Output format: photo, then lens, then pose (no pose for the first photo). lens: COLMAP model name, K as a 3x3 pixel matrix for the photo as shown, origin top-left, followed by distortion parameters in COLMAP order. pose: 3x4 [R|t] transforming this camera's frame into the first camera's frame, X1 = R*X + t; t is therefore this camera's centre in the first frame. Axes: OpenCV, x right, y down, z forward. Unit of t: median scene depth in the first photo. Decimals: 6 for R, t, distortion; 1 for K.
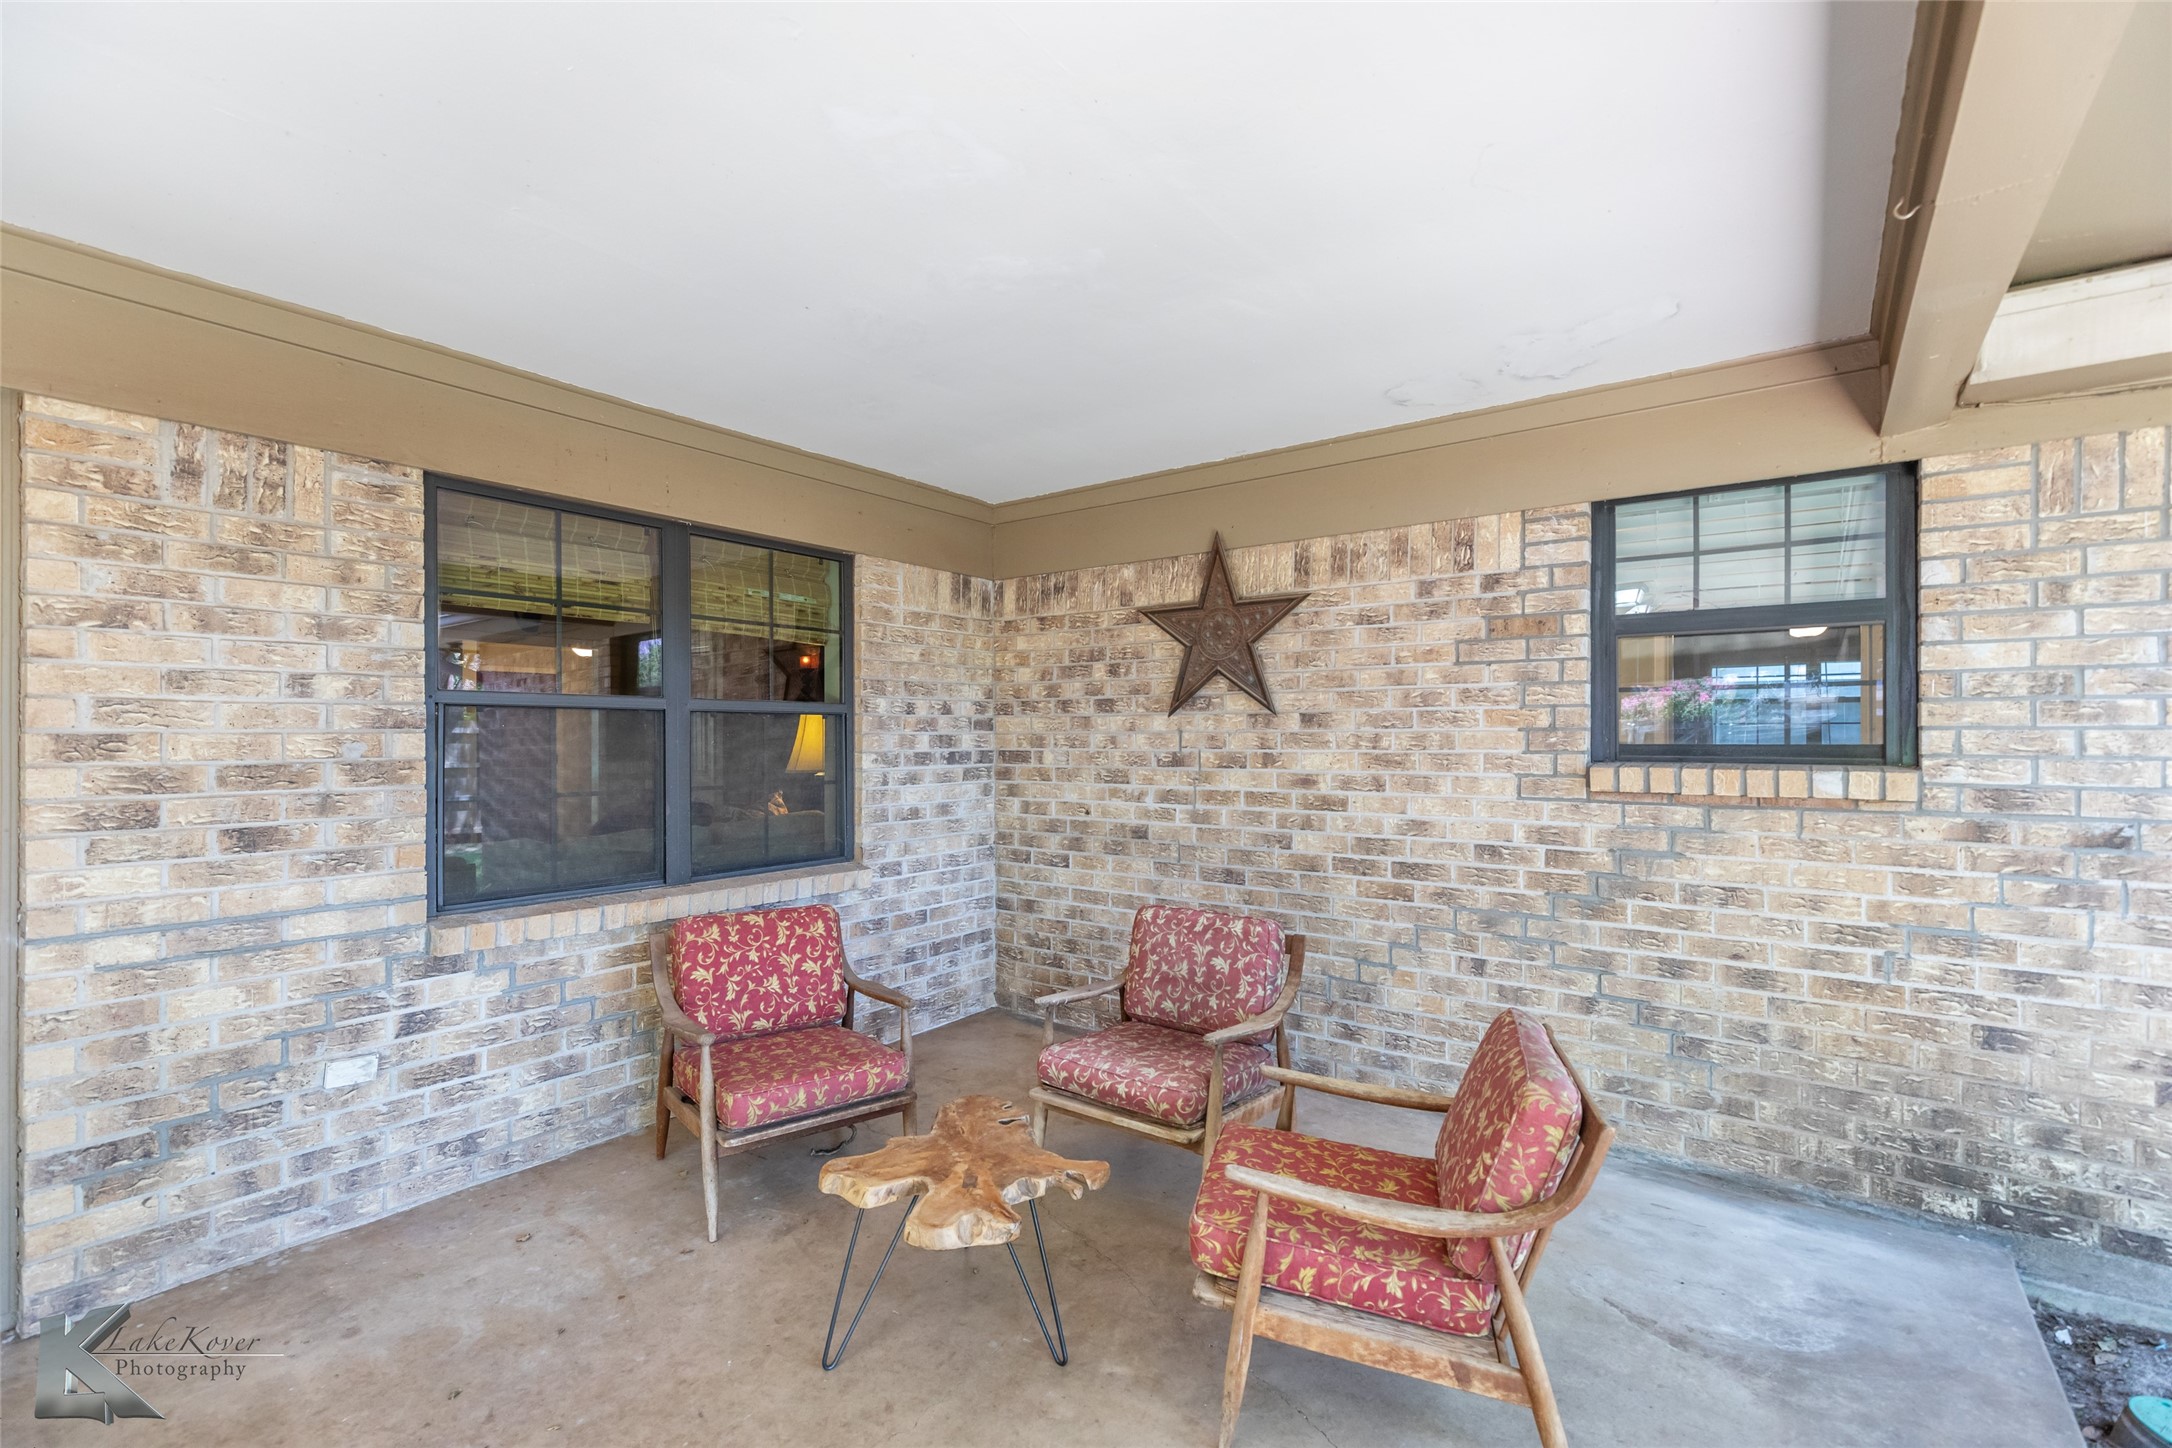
lens RADIAL K [[964.2, 0, 1077.8], [0, 964.2, 737.4], [0, 0, 1]] dist [0.006623, -0.000281]
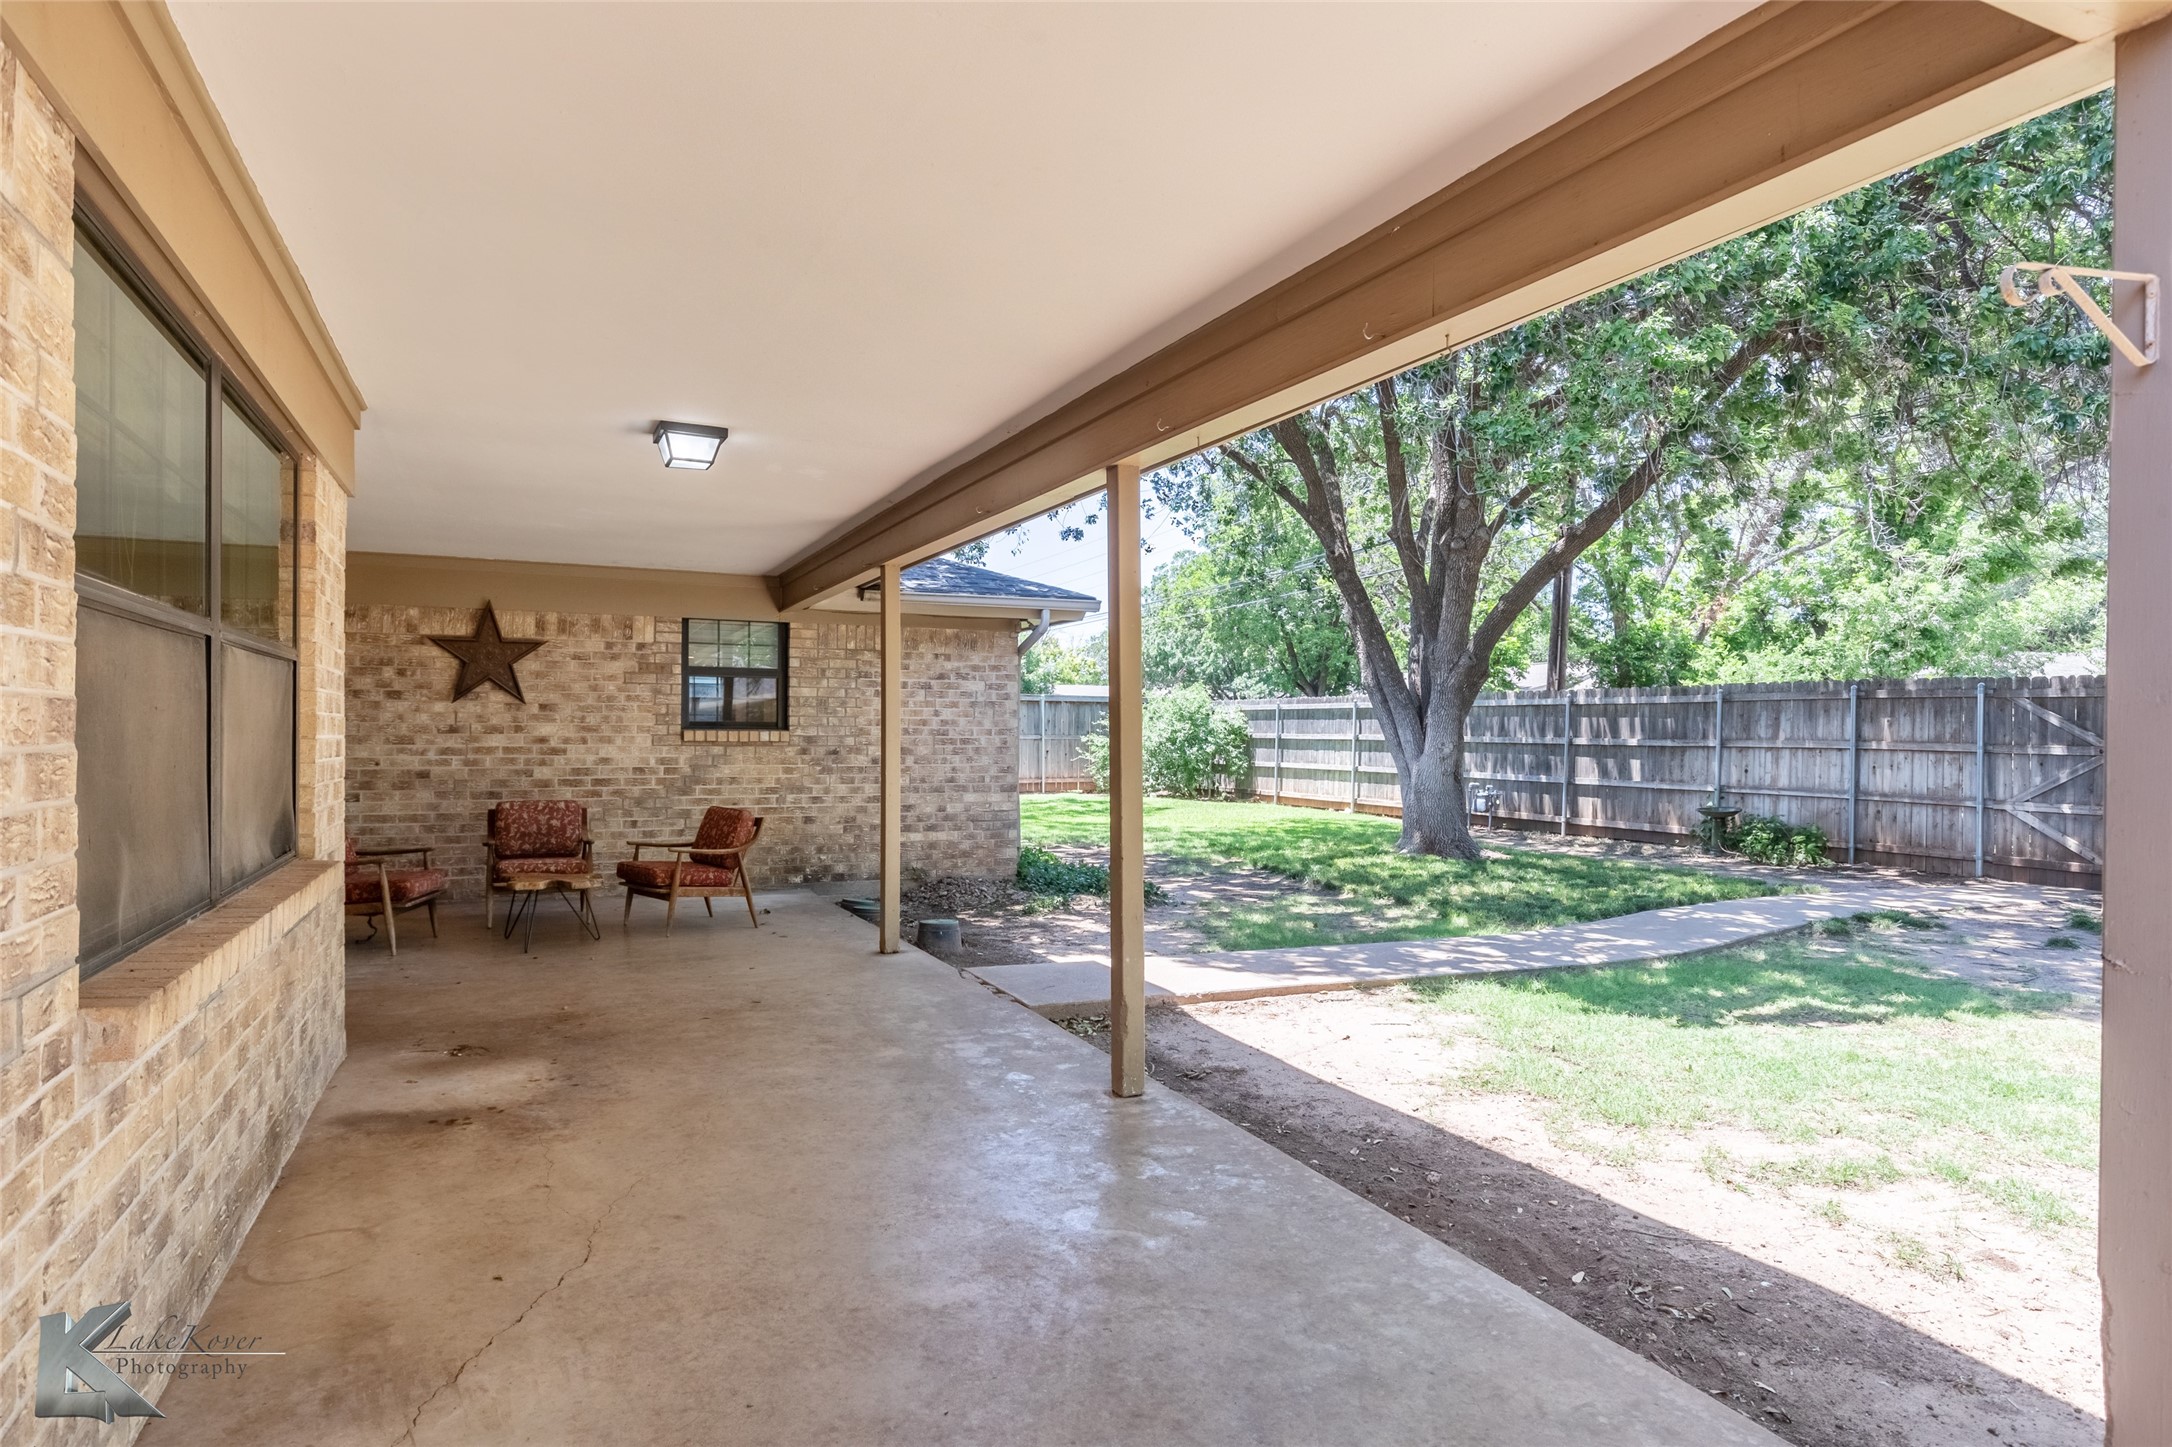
lens RADIAL K [[1182.6, 0, 1083.0], [0, 1182.6, 733.4], [0, 0, 1]] dist [-0.003494, -0.000376]
pose [[0.460339, 0.002328, 0.887740, -1.419405], [-0.005804, 0.999983, 0.000387, 0.027400], [-0.887724, -0.005331, 0.460345, -1.069480]]
